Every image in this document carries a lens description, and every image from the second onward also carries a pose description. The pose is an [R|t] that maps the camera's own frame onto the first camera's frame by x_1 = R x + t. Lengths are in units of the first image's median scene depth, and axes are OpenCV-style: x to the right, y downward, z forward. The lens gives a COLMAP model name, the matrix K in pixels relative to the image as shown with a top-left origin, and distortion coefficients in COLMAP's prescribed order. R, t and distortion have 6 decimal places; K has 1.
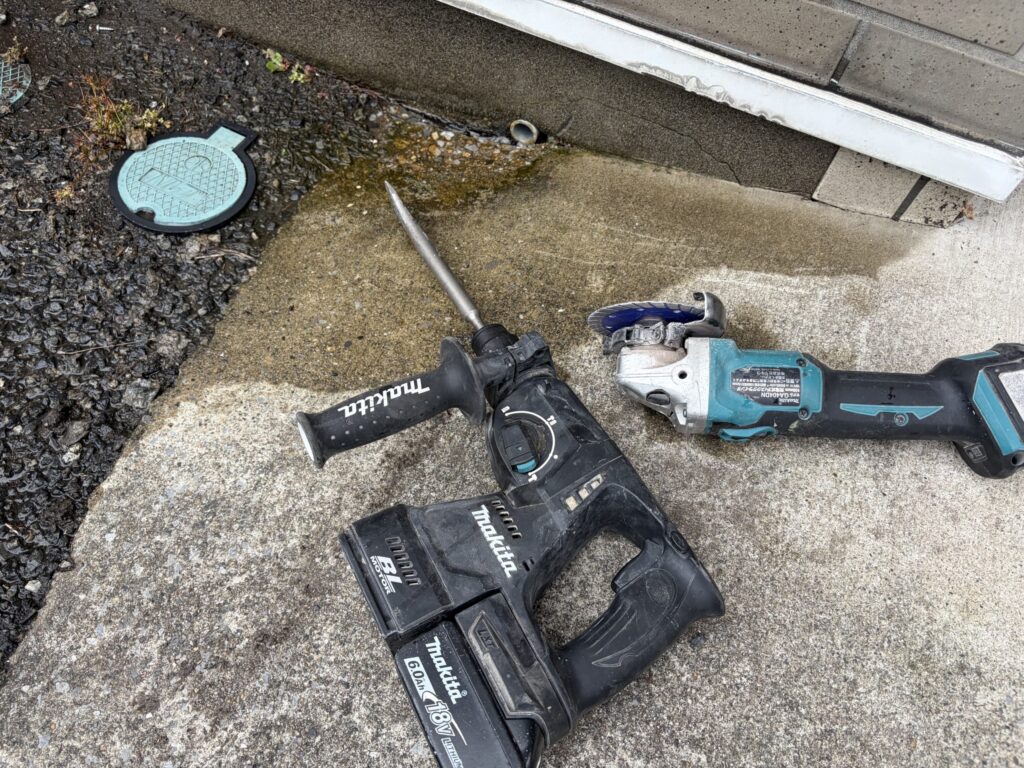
lens RADIAL K [[773.1, 0, 512.0], [0, 773.1, 384.0], [0, 0, 1]] dist [-0.008548, 0.008578]
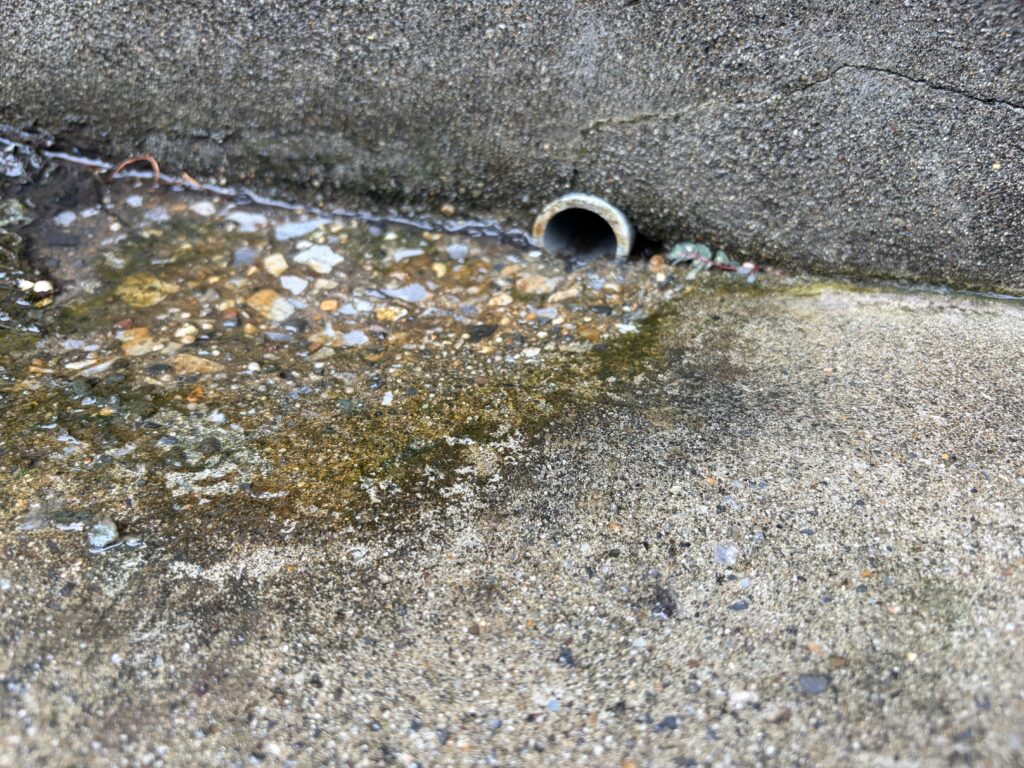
lens RADIAL K [[775.6, 0, 511.9], [0, 775.6, 406.3], [0, 0, 1]] dist [0.001567, -0.016733]
pose [[0.989418, -0.058632, 0.132721, -0.055395], [0.094525, 0.954442, -0.283031, -0.185845], [-0.110080, 0.292581, 0.949884, 0.749910]]
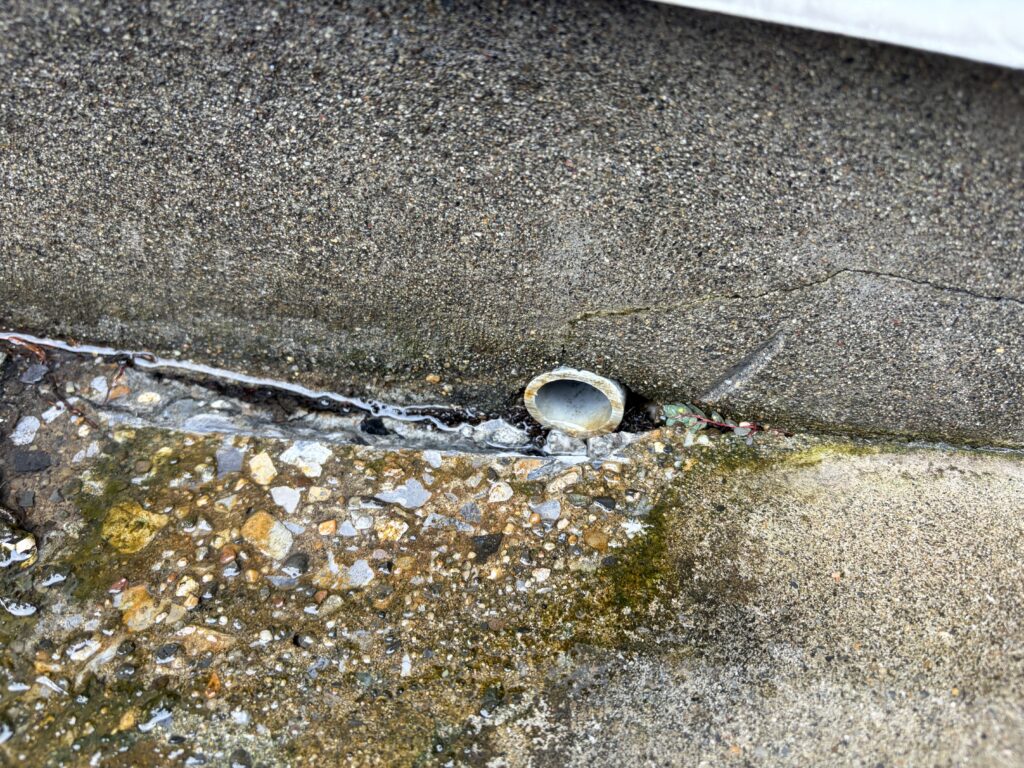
lens RADIAL K [[773.1, 0, 512.0], [0, 773.1, 384.0], [0, 0, 1]] dist [-0.008548, 0.008578]
pose [[0.971914, -0.174890, 0.157467, -0.052310], [0.195602, 0.972384, -0.127318, -0.304983], [-0.130852, 0.154543, 0.979283, 0.730661]]
